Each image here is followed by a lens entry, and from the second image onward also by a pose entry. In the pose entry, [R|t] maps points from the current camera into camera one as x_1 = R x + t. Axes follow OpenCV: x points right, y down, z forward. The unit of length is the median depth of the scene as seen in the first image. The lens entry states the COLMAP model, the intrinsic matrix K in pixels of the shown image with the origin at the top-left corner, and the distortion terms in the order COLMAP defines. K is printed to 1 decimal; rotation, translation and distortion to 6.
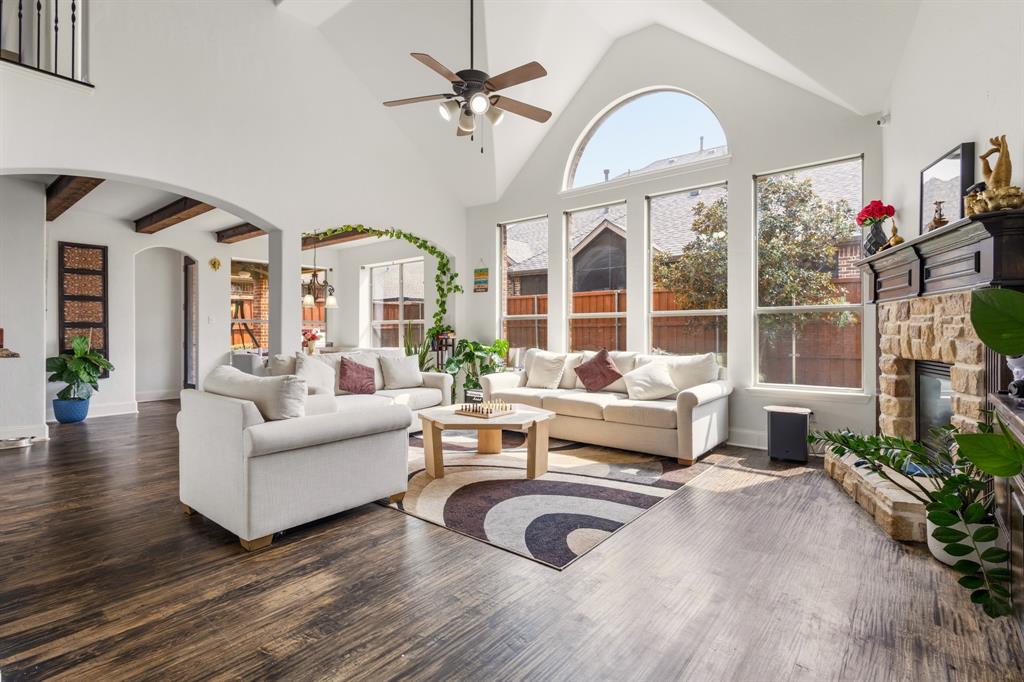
lens RADIAL K [[479.7, 0, 515.3], [0, 479.7, 335.6], [0, 0, 1]] dist [-0.000980, -0.000363]
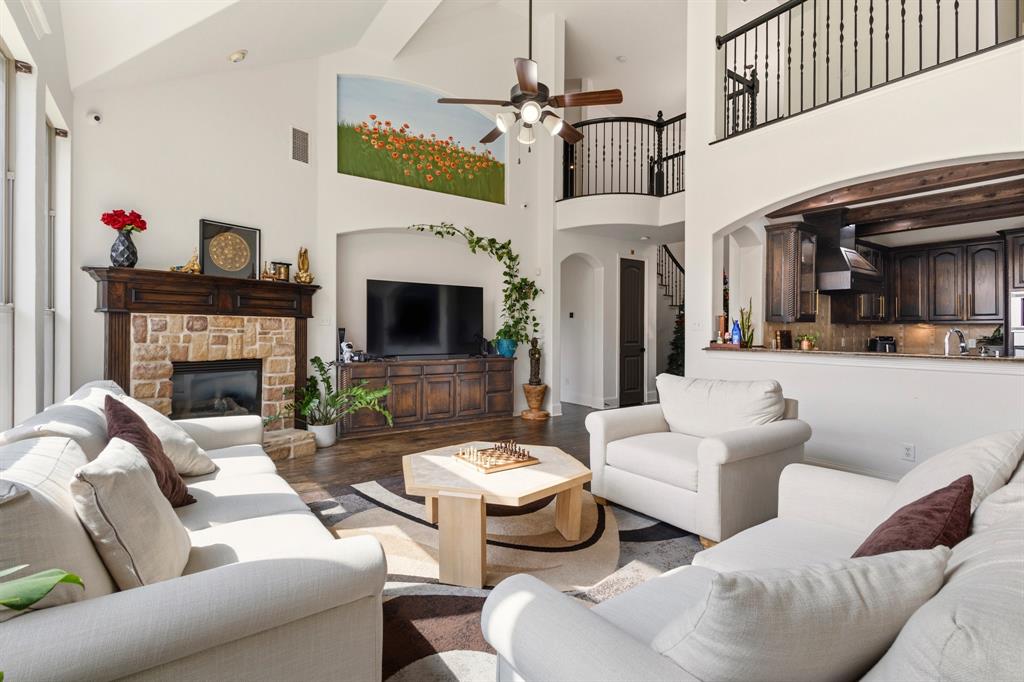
lens RADIAL K [[479.7, 0, 513.2], [0, 479.7, 336.0], [0, 0, 1]] dist [-0.000980, -0.000363]
pose [[-0.965254, -0.005728, 0.261252, -0.284736], [-0.005345, 0.999983, 0.002177, -0.024638], [-0.261260, 0.000705, -0.965268, 1.779738]]
